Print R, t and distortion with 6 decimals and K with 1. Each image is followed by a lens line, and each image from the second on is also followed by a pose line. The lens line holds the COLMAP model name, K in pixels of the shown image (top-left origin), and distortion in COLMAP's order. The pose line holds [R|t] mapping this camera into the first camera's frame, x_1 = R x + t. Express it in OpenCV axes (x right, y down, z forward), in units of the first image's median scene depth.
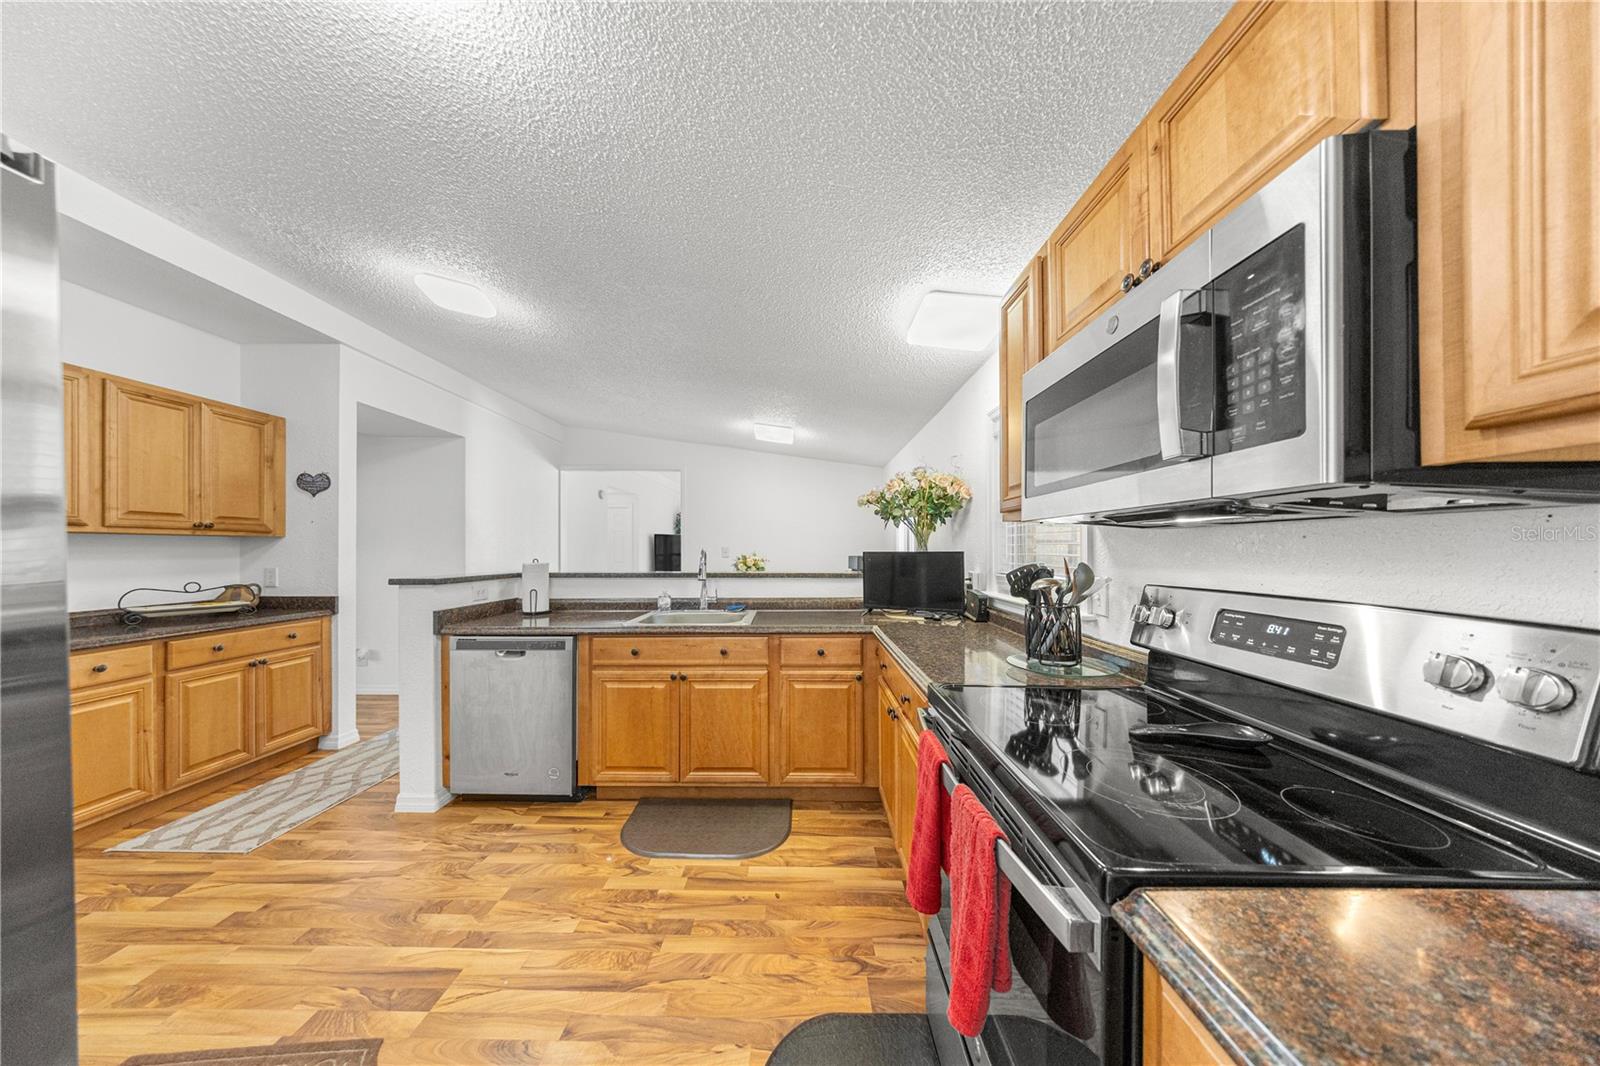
lens RADIAL K [[466.8, 0, 794.5], [0, 466.8, 546.5], [0, 0, 1]] dist [0.000424, -0.000080]
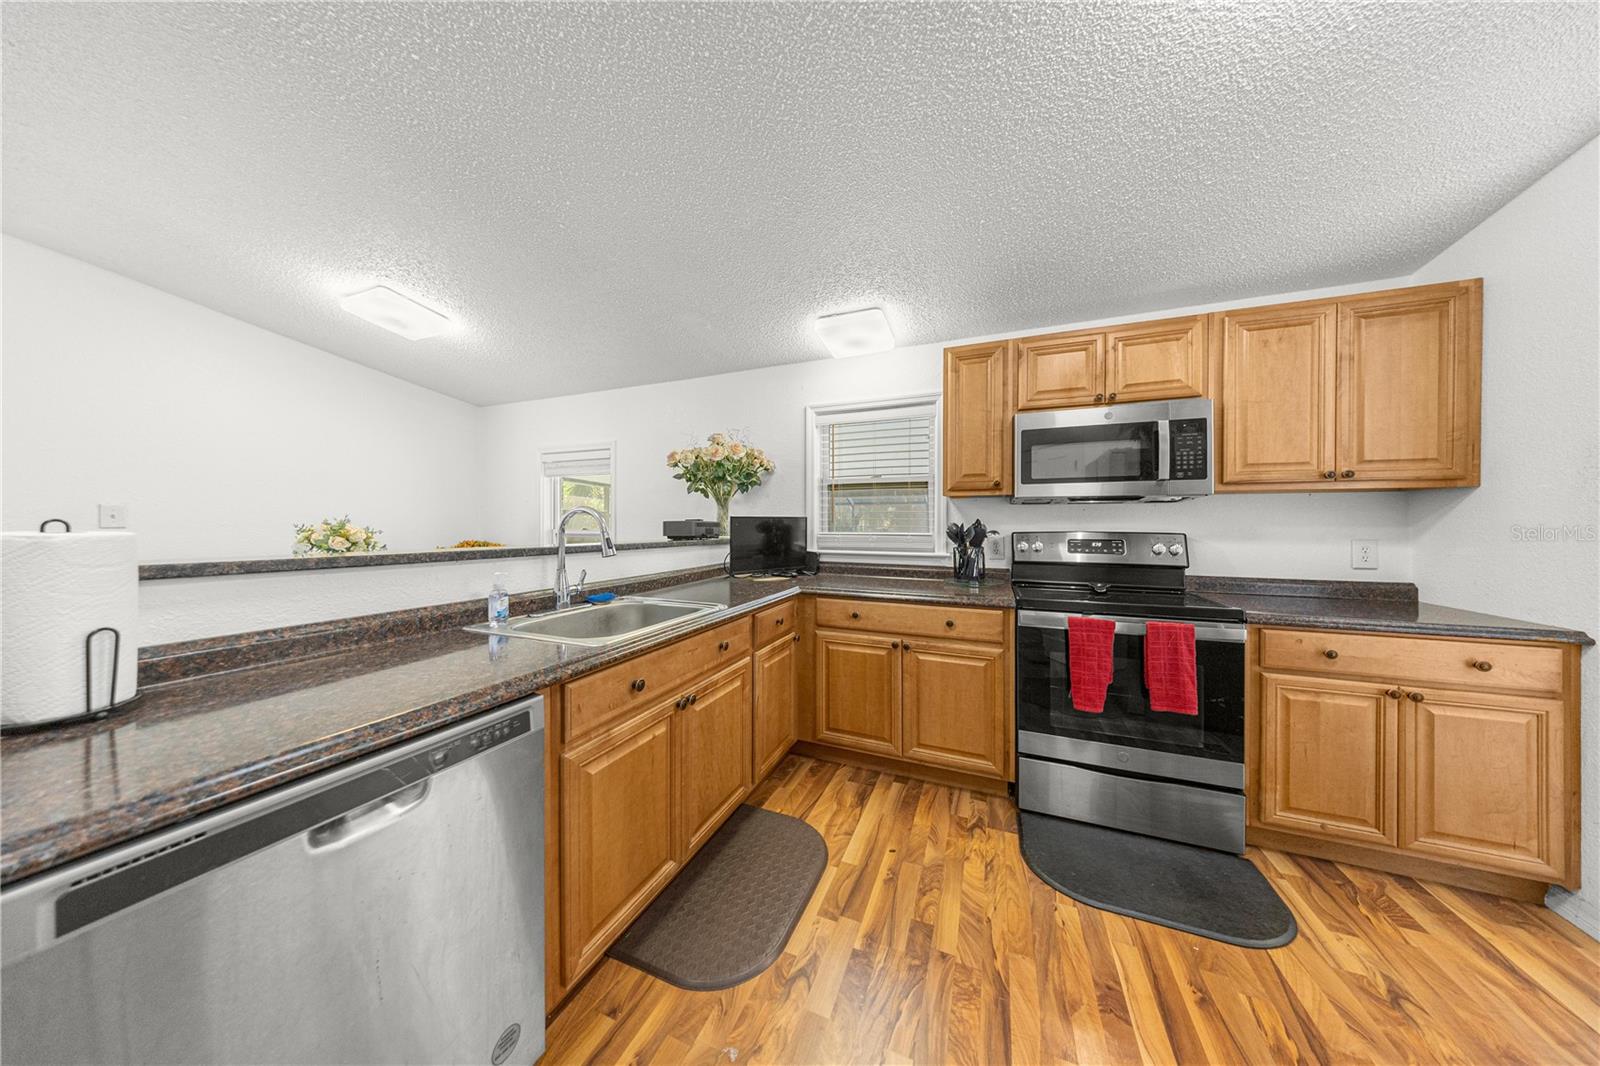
lens RADIAL K [[466.8, 0, 794.8], [0, 466.8, 526.9], [0, 0, 1]] dist [0.000424, -0.000080]
pose [[0.376821, -0.000531, 0.926286, -0.965584], [-0.011015, 0.999927, 0.005054, 0.037021], [-0.926221, -0.012107, 0.376787, 0.751149]]
